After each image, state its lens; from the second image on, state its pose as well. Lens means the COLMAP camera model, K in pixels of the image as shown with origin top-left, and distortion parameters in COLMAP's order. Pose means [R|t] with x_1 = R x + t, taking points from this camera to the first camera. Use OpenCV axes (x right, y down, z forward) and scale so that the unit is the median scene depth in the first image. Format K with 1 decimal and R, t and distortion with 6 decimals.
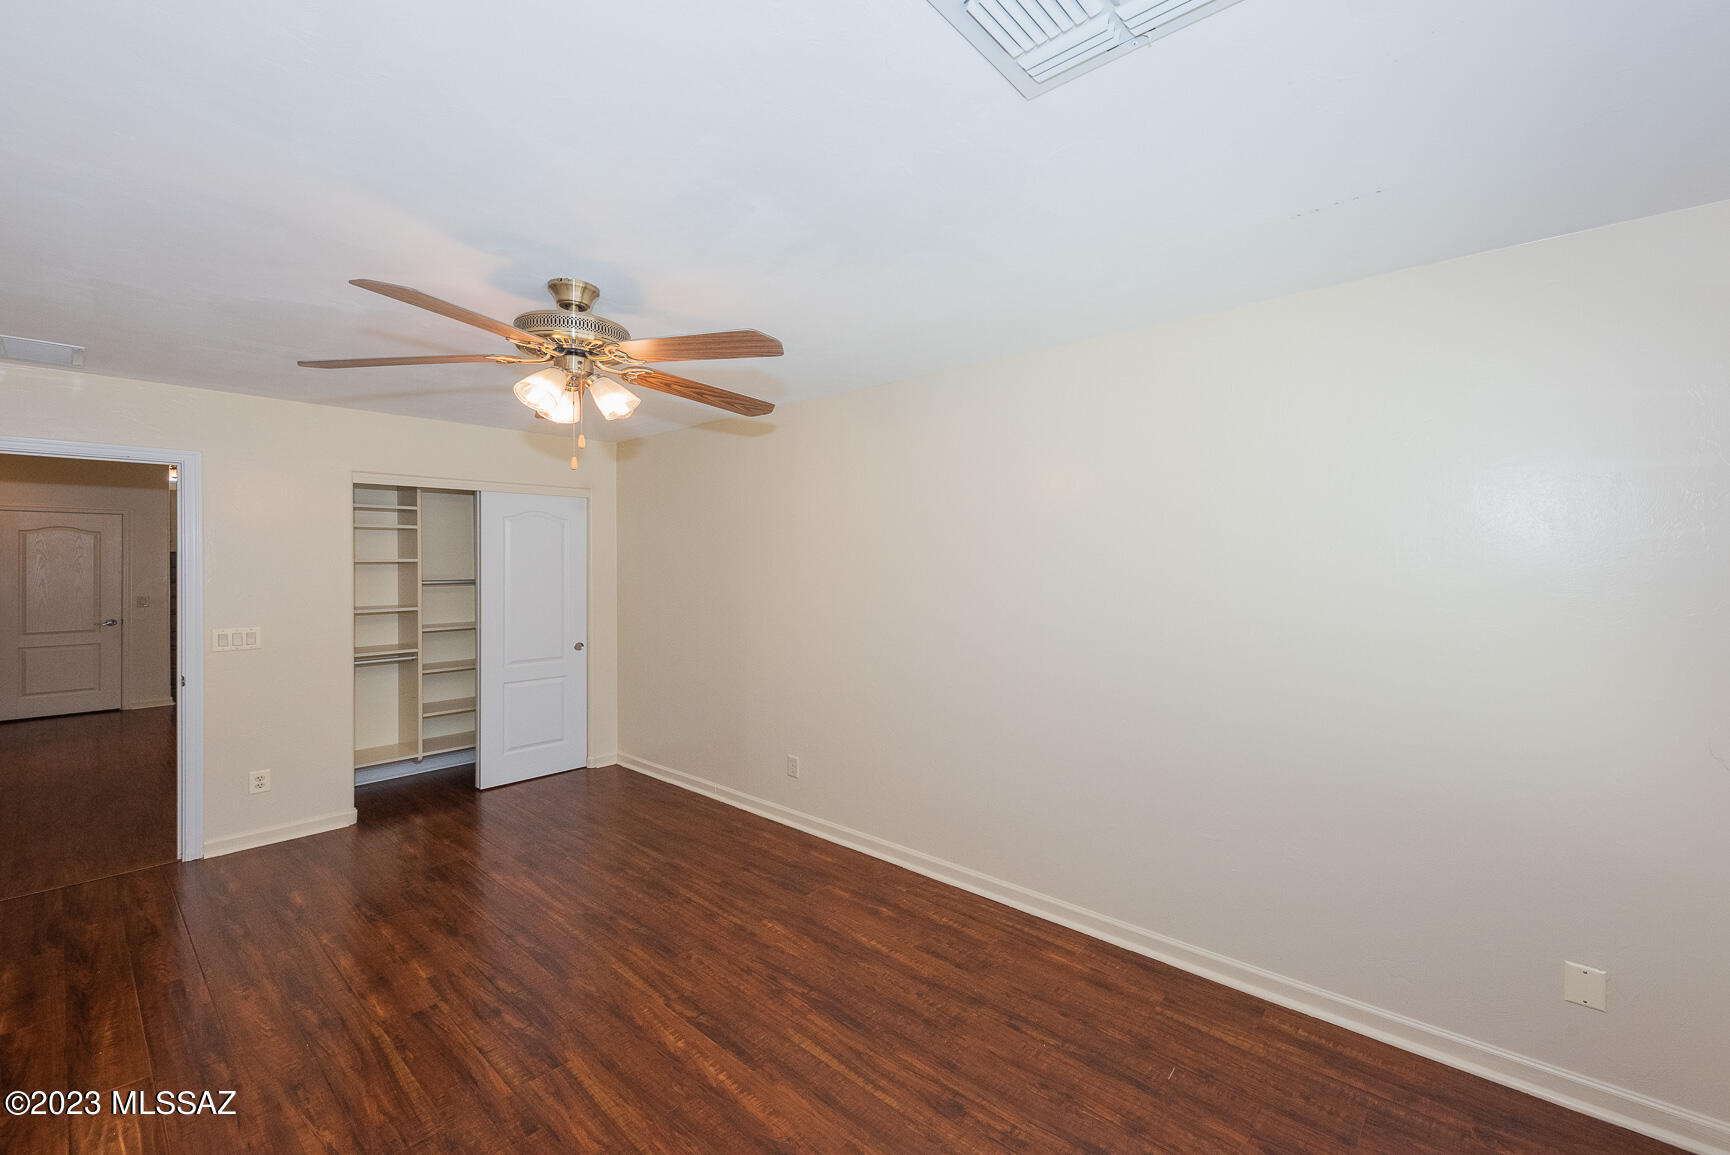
lens RADIAL K [[706.3, 0, 891.7], [0, 706.3, 561.8], [0, 0, 1]] dist [-0.001070, -0.000746]
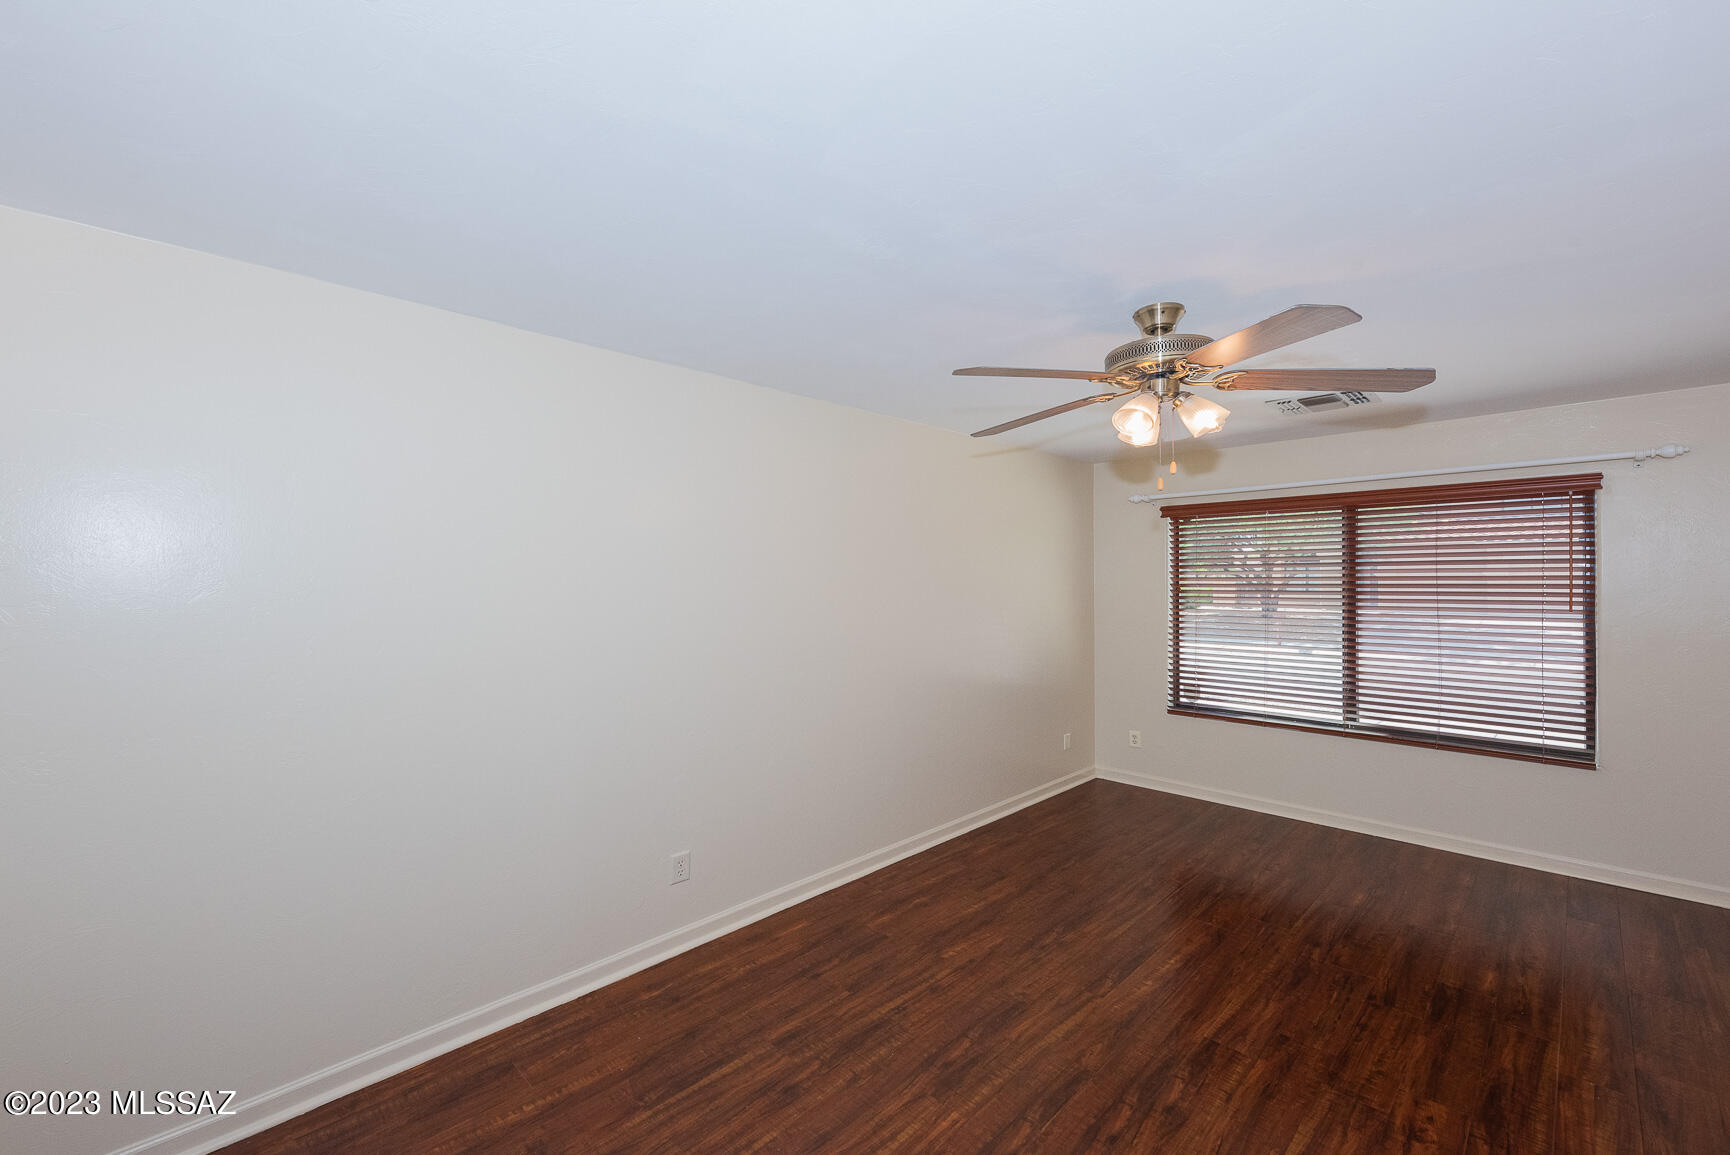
lens RADIAL K [[706.3, 0, 891.7], [0, 706.3, 561.8], [0, 0, 1]] dist [-0.001070, -0.000746]
pose [[0.074790, 0.018860, 0.997021, -1.172112], [0.012306, 0.999728, -0.019835, 0.003698], [-0.997123, 0.013753, 0.074537, 1.031596]]
